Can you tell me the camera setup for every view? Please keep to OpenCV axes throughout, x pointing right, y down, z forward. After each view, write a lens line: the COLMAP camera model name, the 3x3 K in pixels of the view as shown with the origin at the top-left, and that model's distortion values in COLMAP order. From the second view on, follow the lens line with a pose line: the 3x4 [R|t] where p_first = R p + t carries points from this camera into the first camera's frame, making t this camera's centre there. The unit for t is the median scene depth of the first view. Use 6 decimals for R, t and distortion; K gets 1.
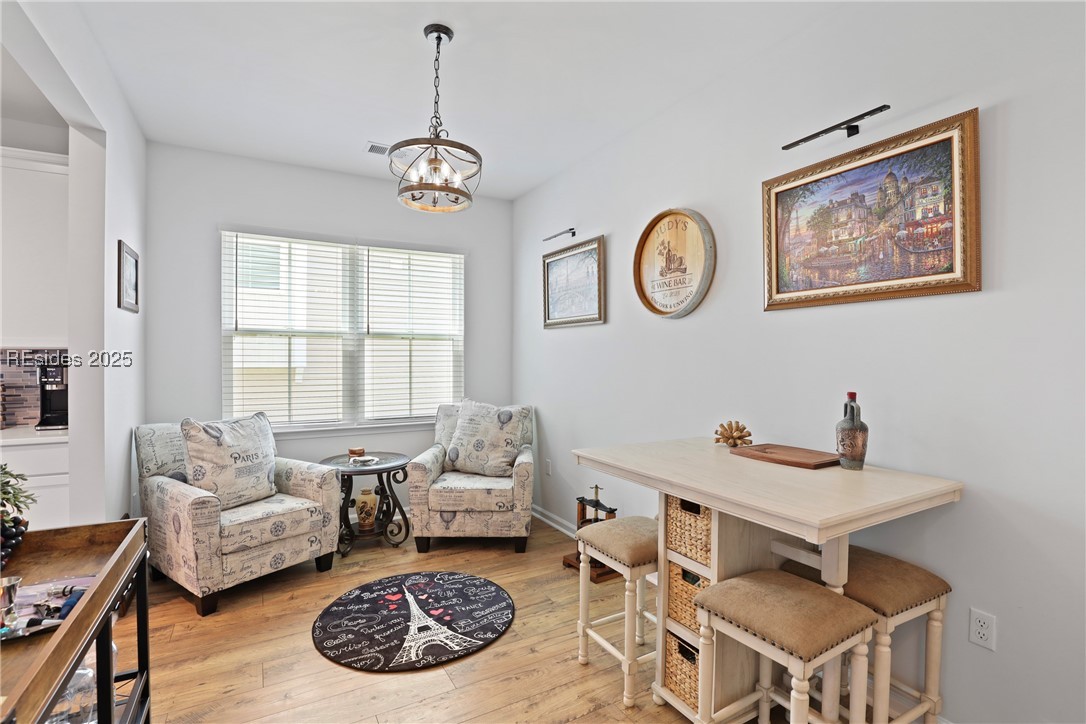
lens RADIAL K [[502.4, 0, 548.8], [0, 502.4, 361.6], [0, 0, 1]] dist [-0.035328, 0.006116]
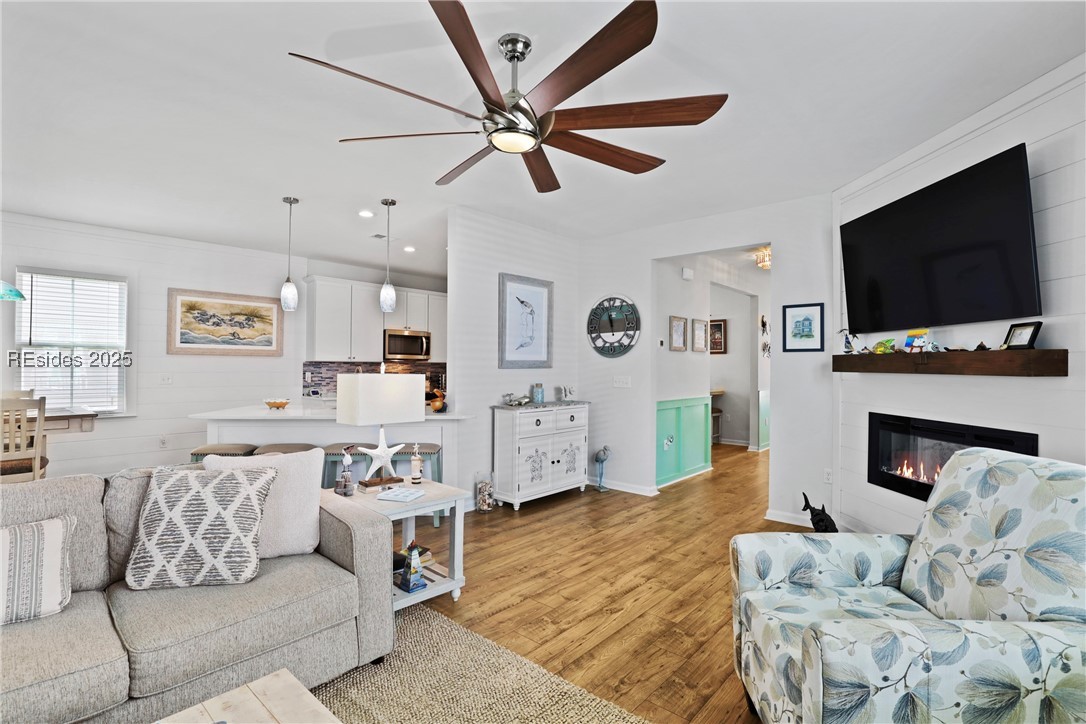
lens RADIAL K [[516.3, 0, 544.2], [0, 516.3, 361.7], [0, 0, 1]] dist [-0.020054, -0.000028]
pose [[0.947998, 0.004740, 0.318241, -1.554739], [0.000832, 0.999849, -0.017370, 0.019100], [-0.318275, 0.016732, 0.947851, -2.058488]]
